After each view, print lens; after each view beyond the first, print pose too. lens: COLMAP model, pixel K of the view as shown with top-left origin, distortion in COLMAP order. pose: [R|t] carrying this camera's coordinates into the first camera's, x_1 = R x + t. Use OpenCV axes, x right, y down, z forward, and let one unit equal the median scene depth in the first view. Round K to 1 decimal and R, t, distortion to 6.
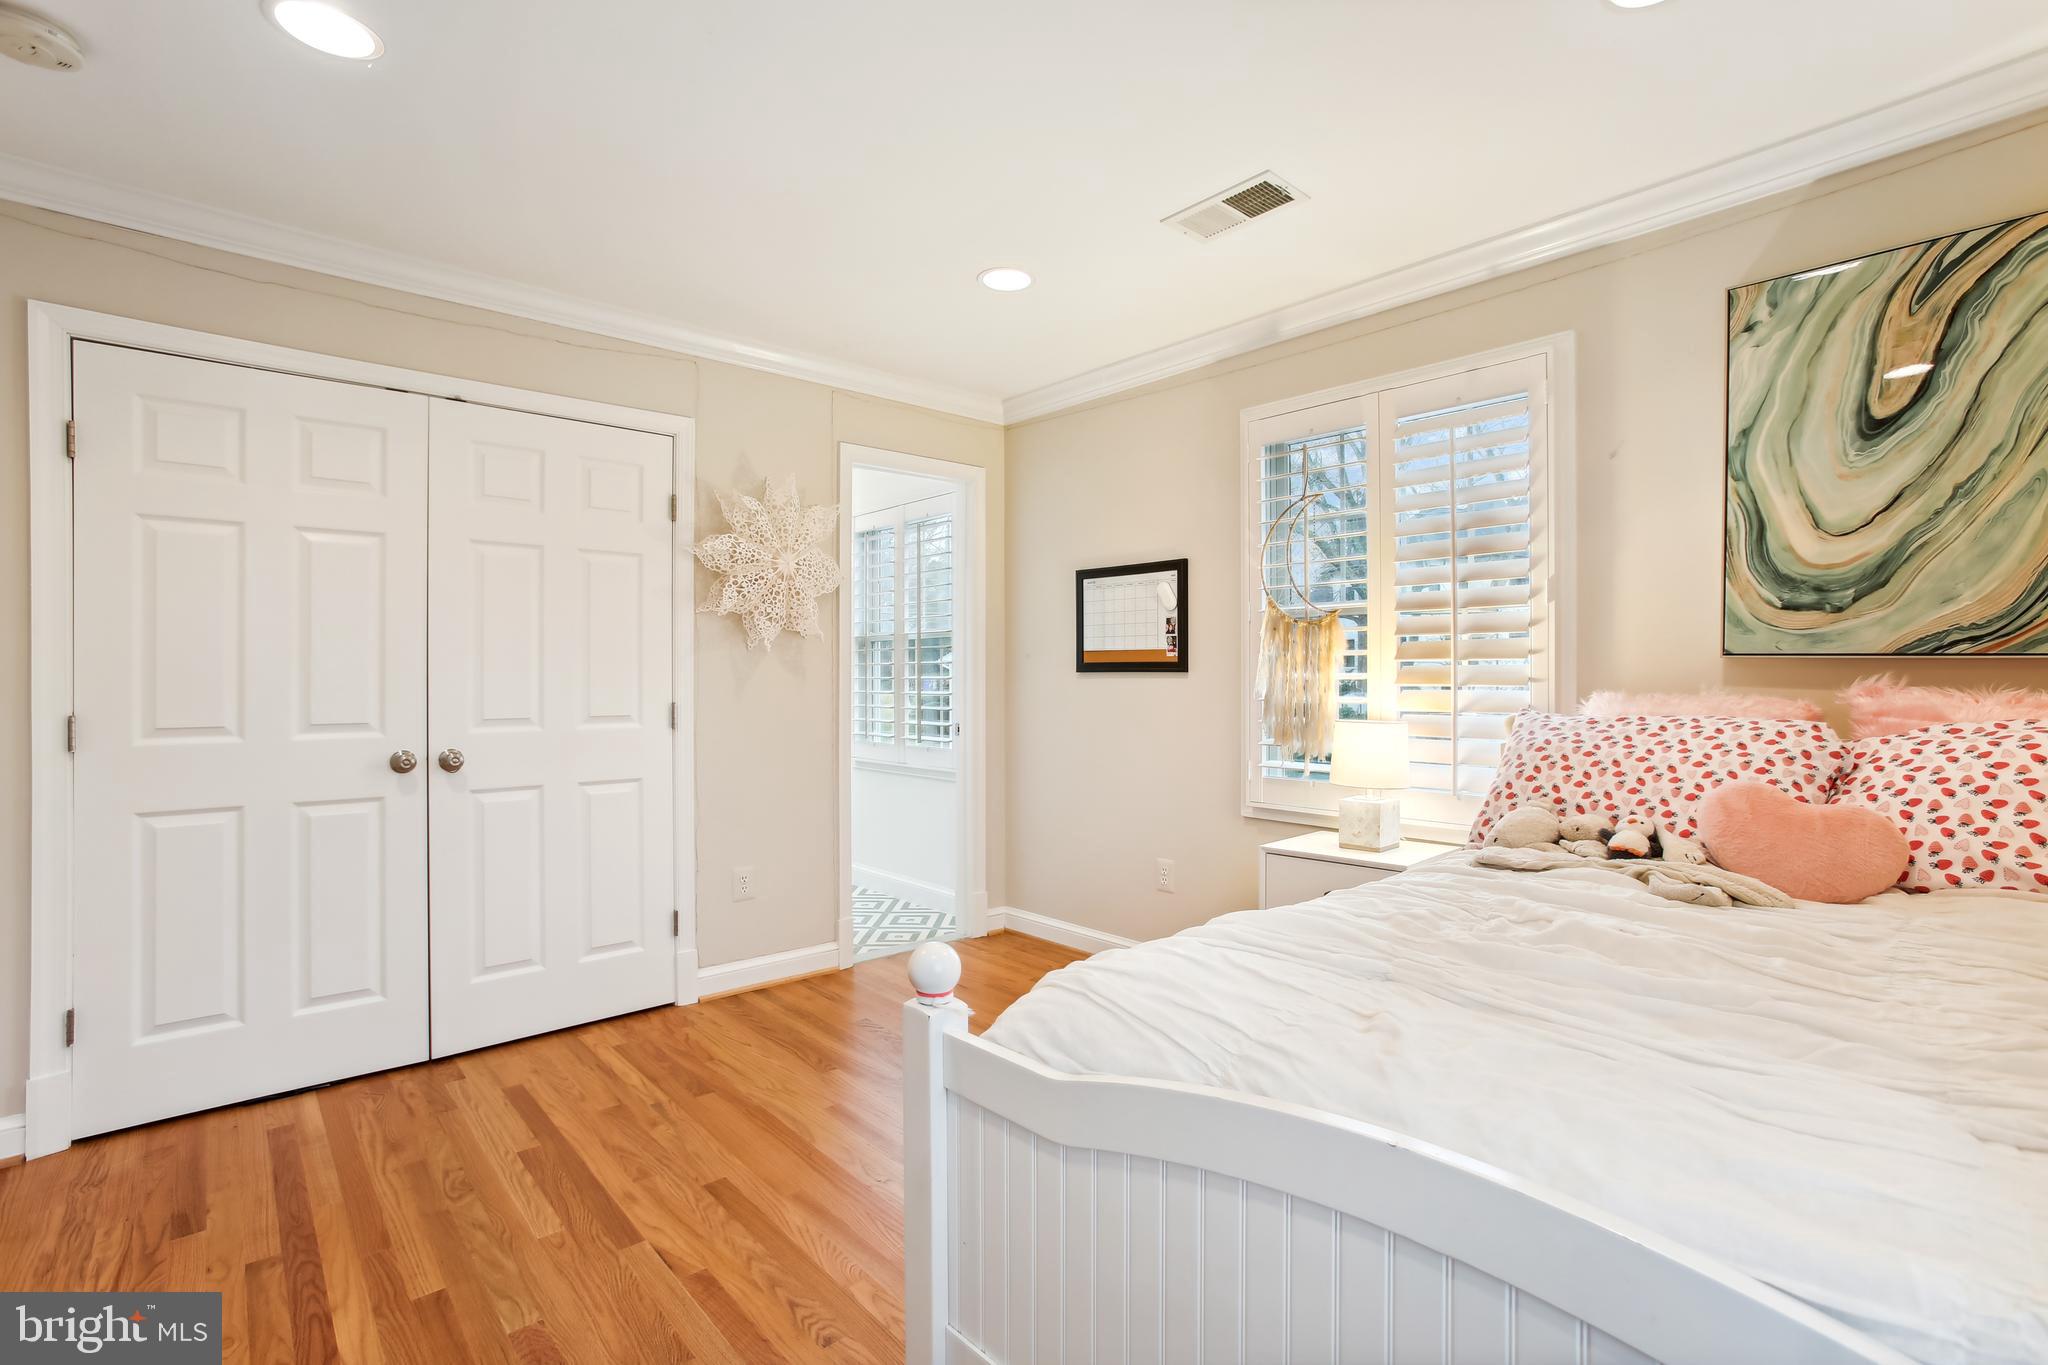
lens RADIAL K [[947.3, 0, 1015.7], [0, 947.3, 679.5], [0, 0, 1]] dist [-0.067713, 0.038689]
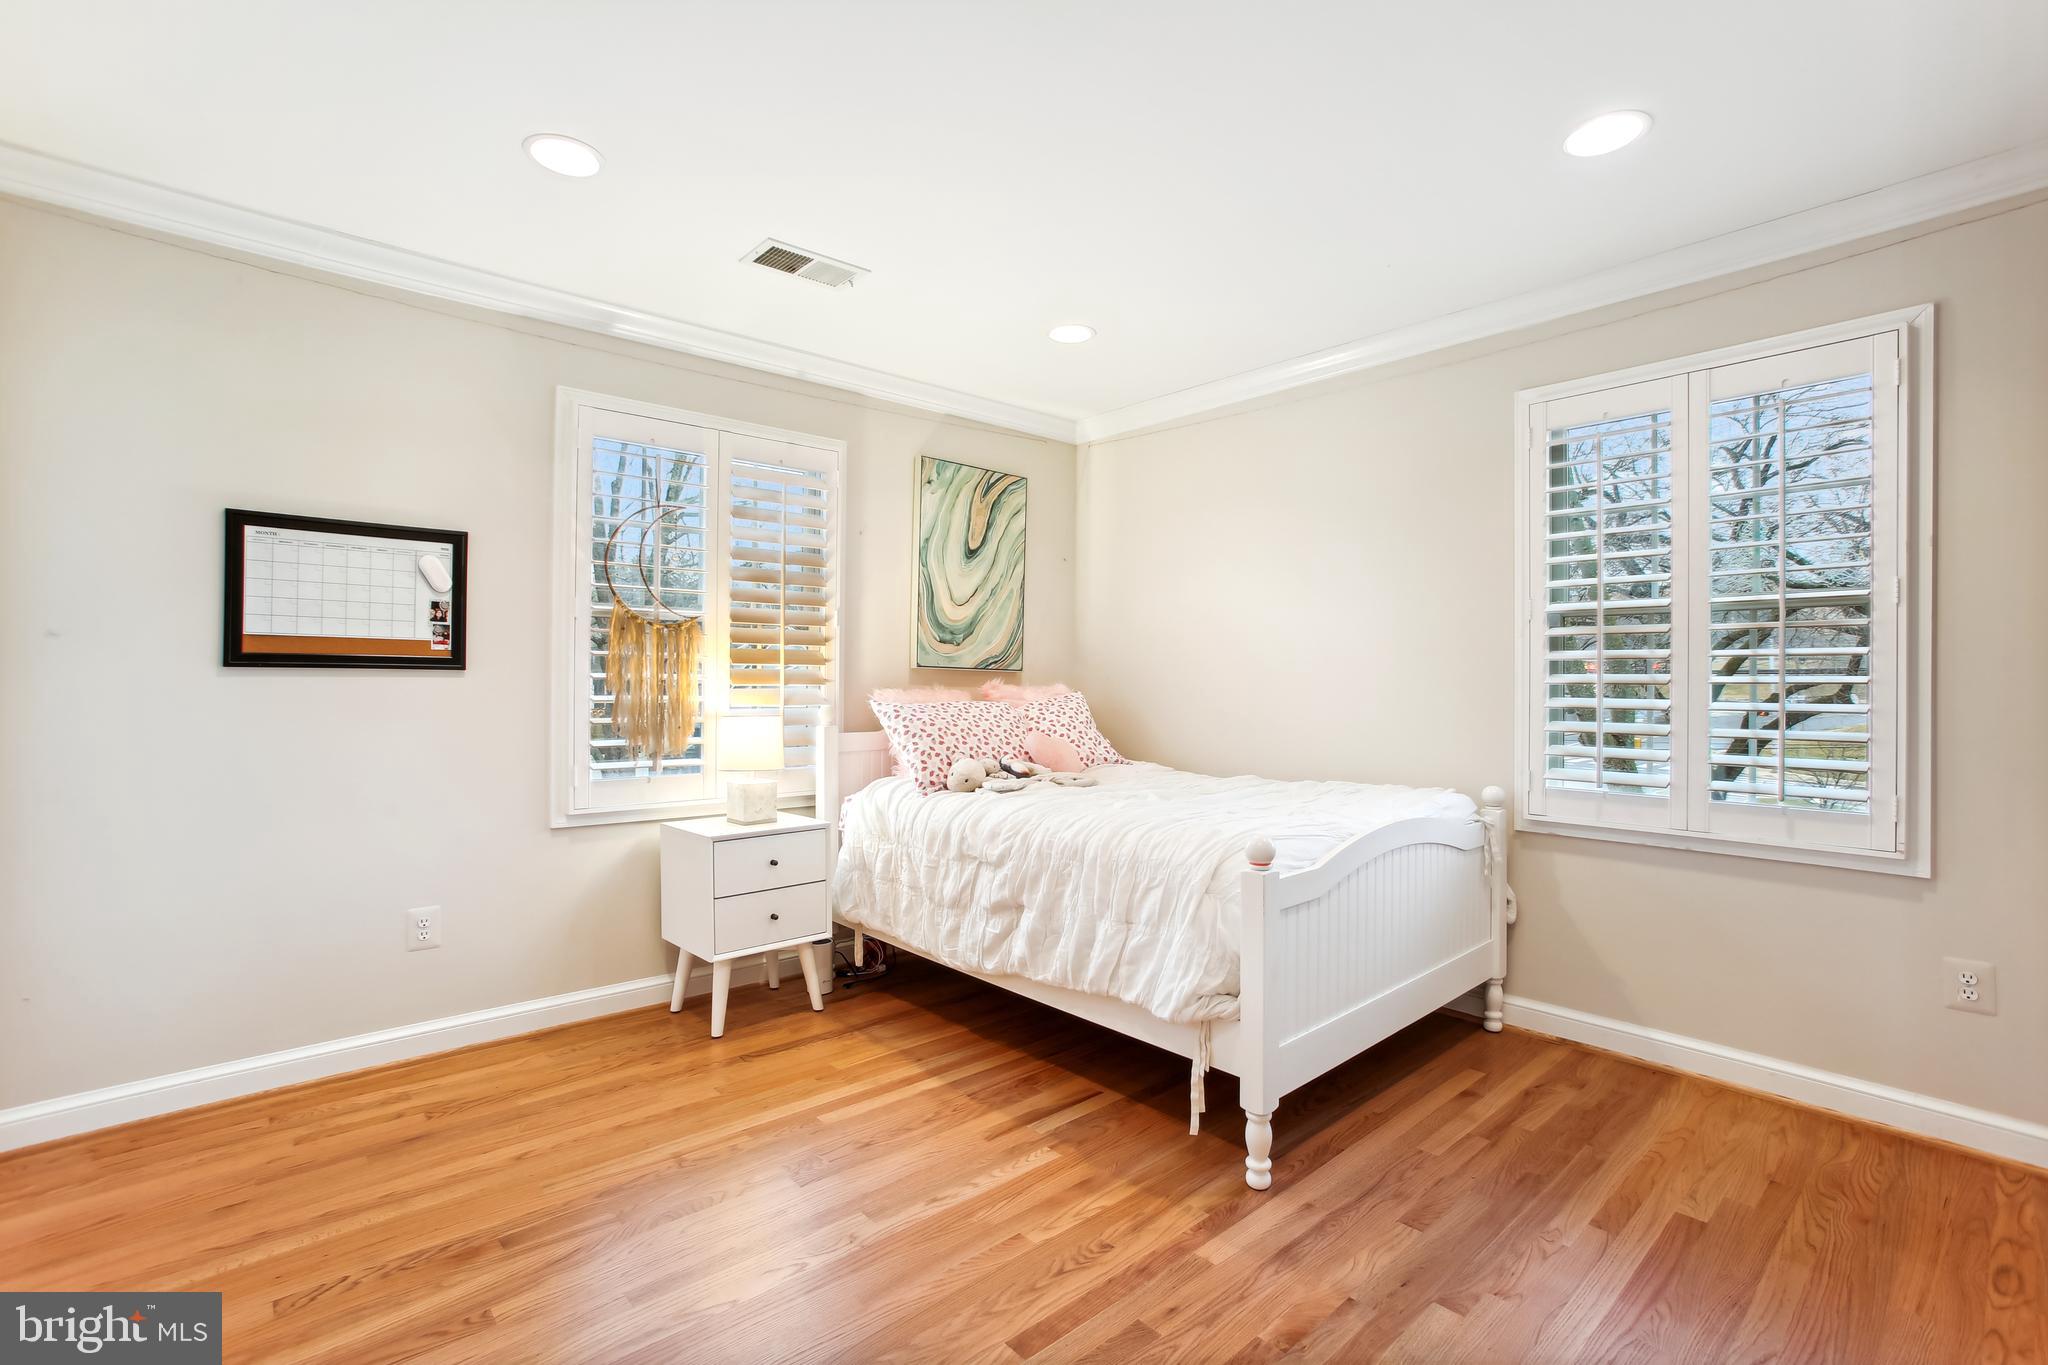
lens RADIAL K [[947.3, 0, 1015.7], [0, 947.3, 679.5], [0, 0, 1]] dist [-0.067713, 0.038689]
pose [[-0.001800, 0.003795, 0.999991, -0.998617], [-0.002558, 0.999990, -0.003799, 0.003578], [-0.999995, -0.002564, -0.001790, 0.826454]]
